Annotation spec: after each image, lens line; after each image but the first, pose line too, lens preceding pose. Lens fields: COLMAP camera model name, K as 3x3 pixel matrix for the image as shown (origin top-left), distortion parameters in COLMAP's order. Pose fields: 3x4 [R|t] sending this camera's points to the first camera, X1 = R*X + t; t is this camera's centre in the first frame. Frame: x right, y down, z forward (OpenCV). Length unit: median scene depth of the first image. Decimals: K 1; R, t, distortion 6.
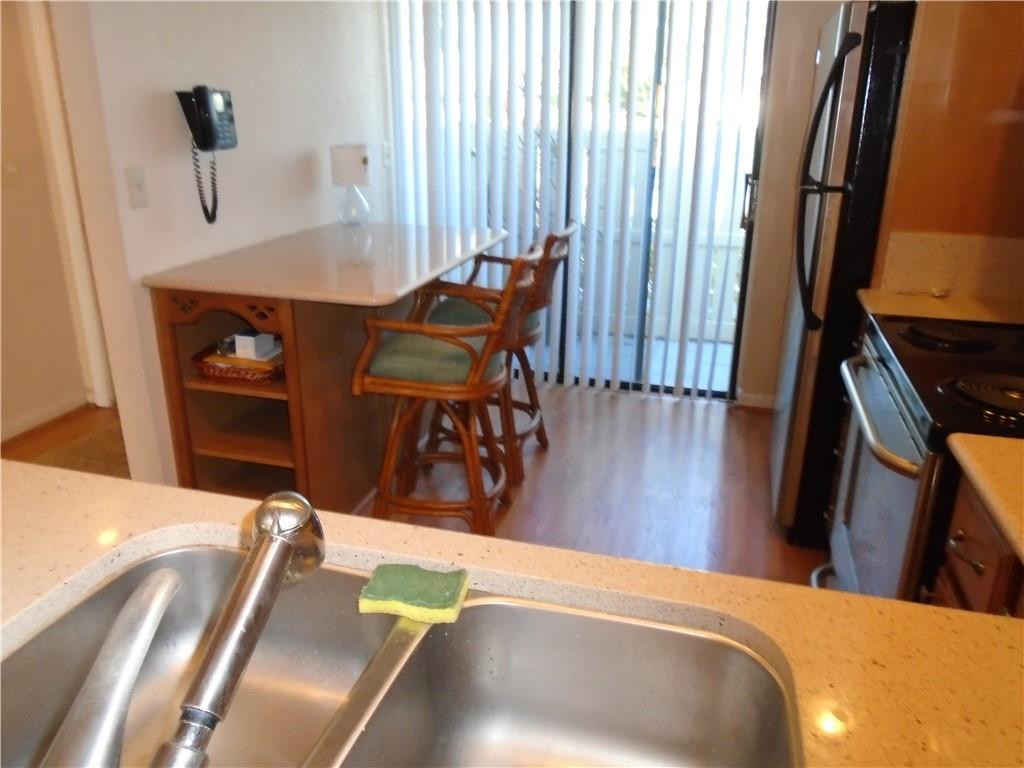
lens RADIAL K [[773.8, 0, 512.0], [0, 773.8, 384.0], [0, 0, 1]] dist [0.002602, 0.002197]
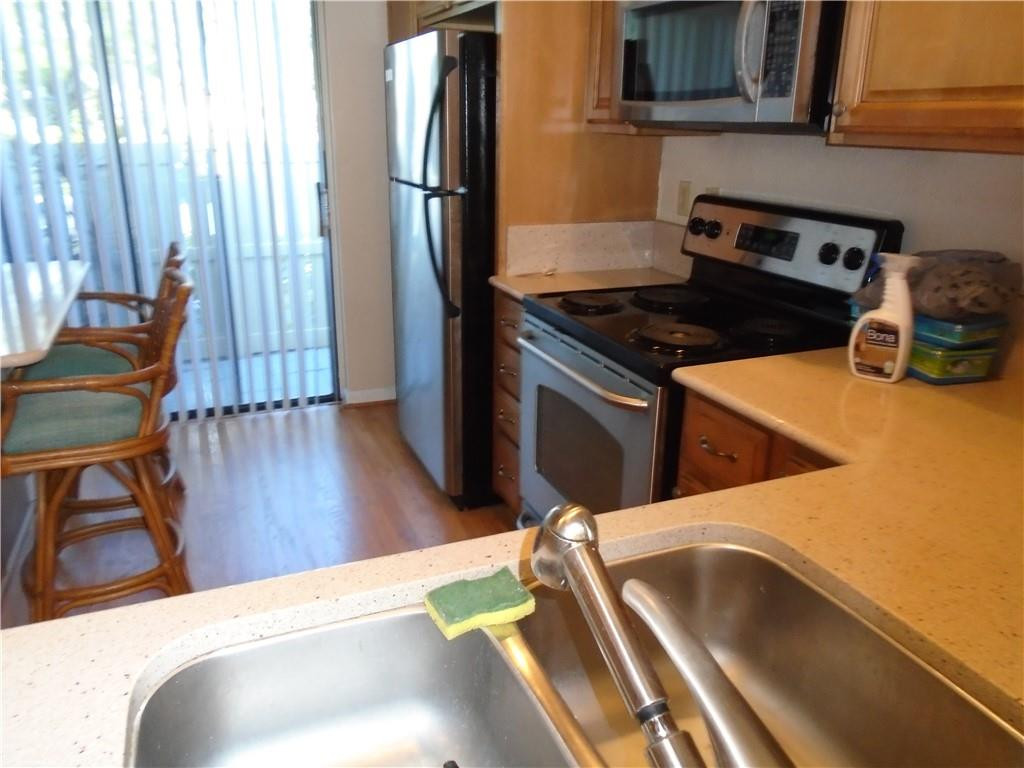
lens RADIAL K [[769.6, 0, 513.5], [0, 769.6, 397.0], [0, 0, 1]] dist [0.004273, -0.070162]
pose [[0.781510, -0.205666, 0.589019, -0.154927], [0.201590, 0.976704, 0.073562, -0.014817], [-0.590426, 0.061251, 0.804764, 0.035008]]
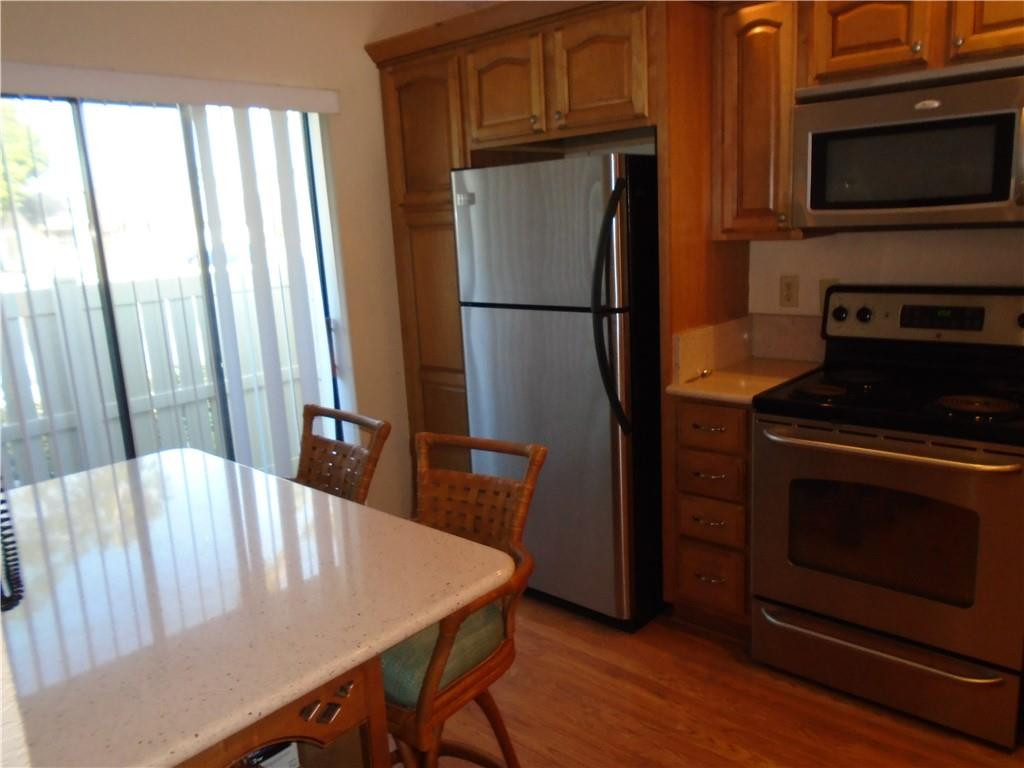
lens RADIAL K [[773.8, 0, 512.0], [0, 773.8, 384.0], [0, 0, 1]] dist [0.002602, 0.002197]
pose [[0.427591, -0.215712, 0.877858, -0.429275], [0.356084, 0.932789, 0.055767, -0.172411], [-0.830885, 0.288745, 0.475664, 0.400026]]
